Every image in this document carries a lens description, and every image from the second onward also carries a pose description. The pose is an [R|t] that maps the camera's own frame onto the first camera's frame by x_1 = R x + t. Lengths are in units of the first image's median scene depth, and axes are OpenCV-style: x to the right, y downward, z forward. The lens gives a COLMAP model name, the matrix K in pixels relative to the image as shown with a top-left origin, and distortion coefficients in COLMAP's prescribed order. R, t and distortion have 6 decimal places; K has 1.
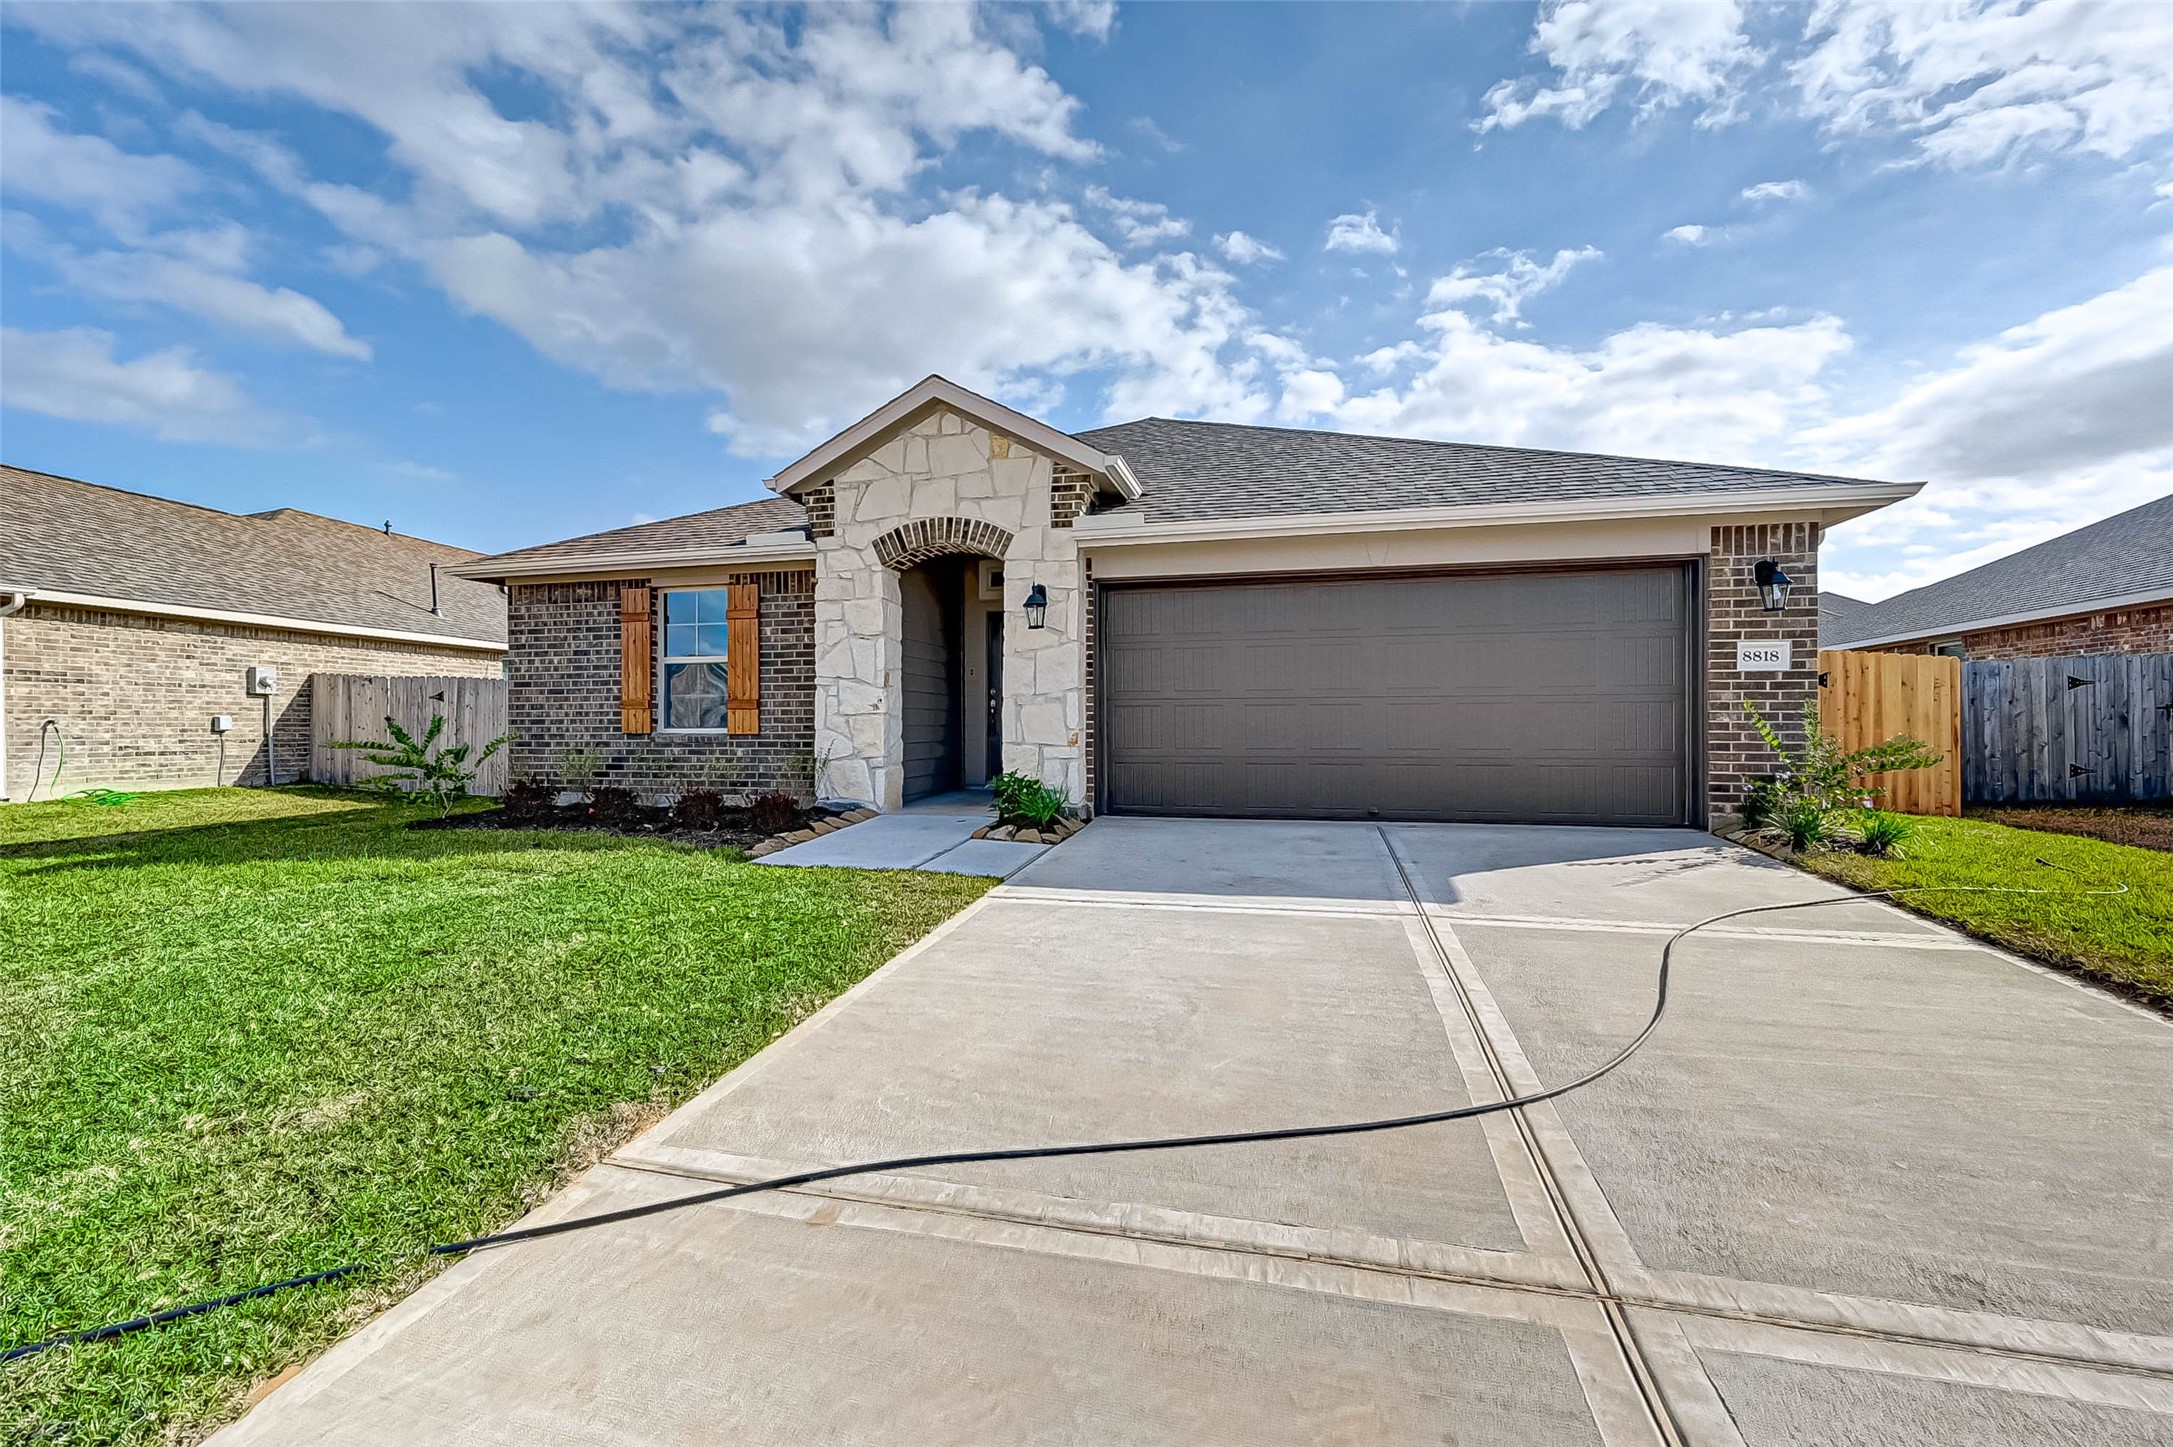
lens RADIAL K [[876.6, 0, 1082.0], [0, 876.6, 722.9], [0, 0, 1]] dist [0.000151, 0.000307]
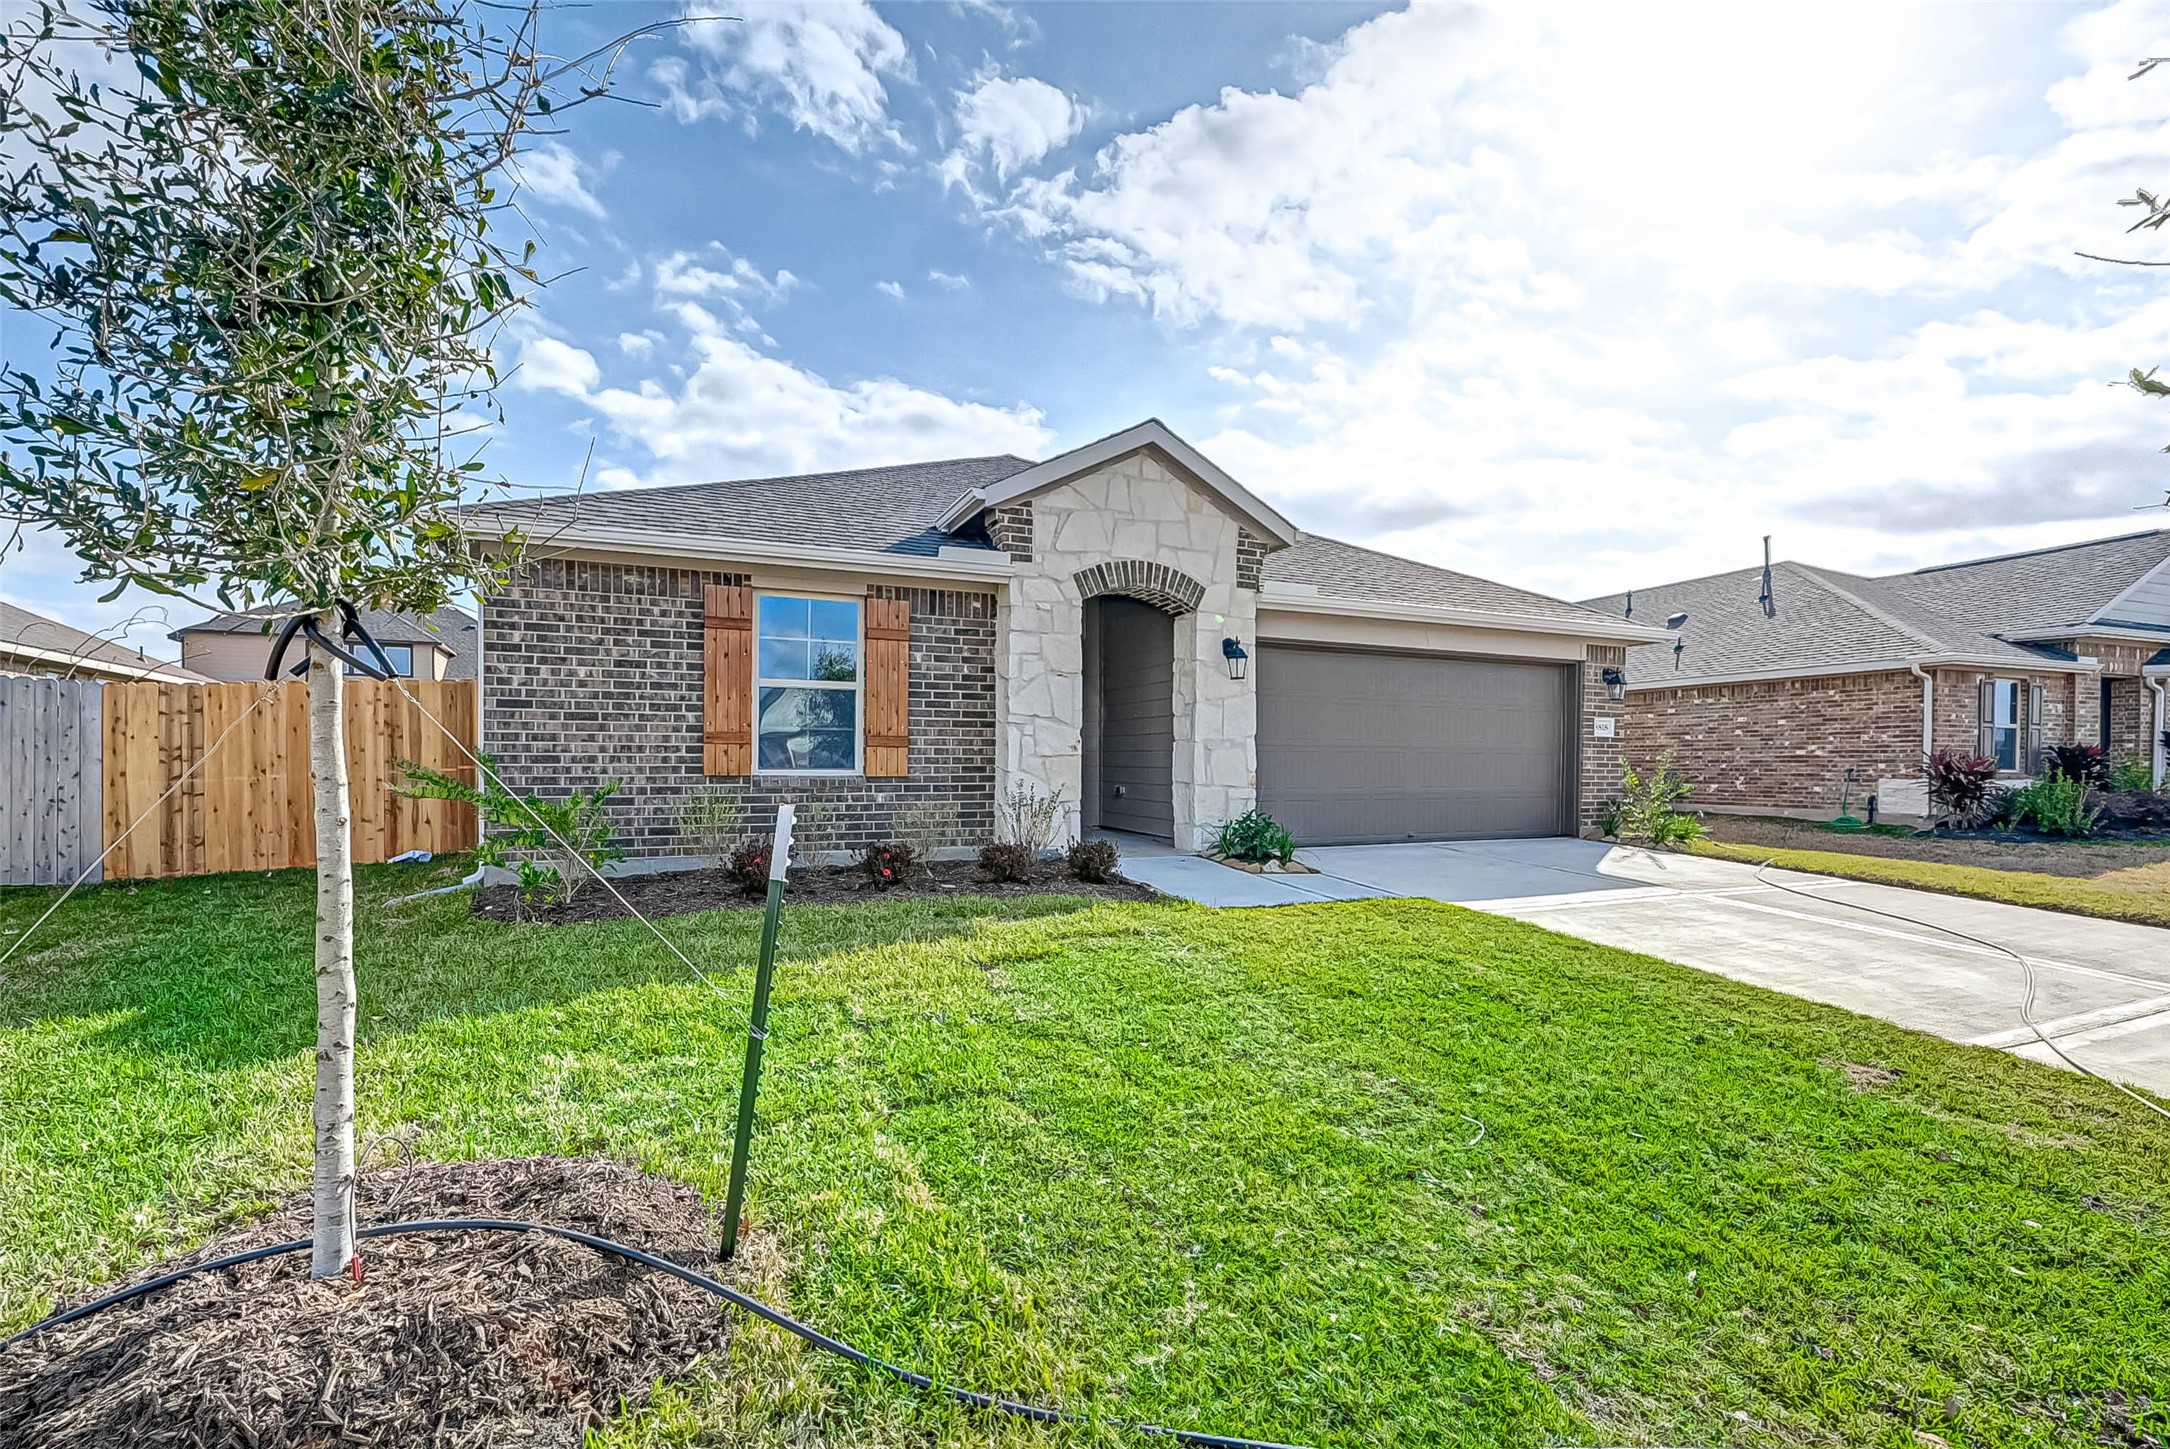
lens RADIAL K [[875.4, 0, 1080.5], [0, 875.4, 723.9], [0, 0, 1]] dist [0.000151, 0.000307]
pose [[0.810337, 0.032245, 0.585076, -0.754744], [-0.012411, 0.999205, -0.037880, -0.008780], [-0.585832, 0.023434, 0.810093, 0.221495]]
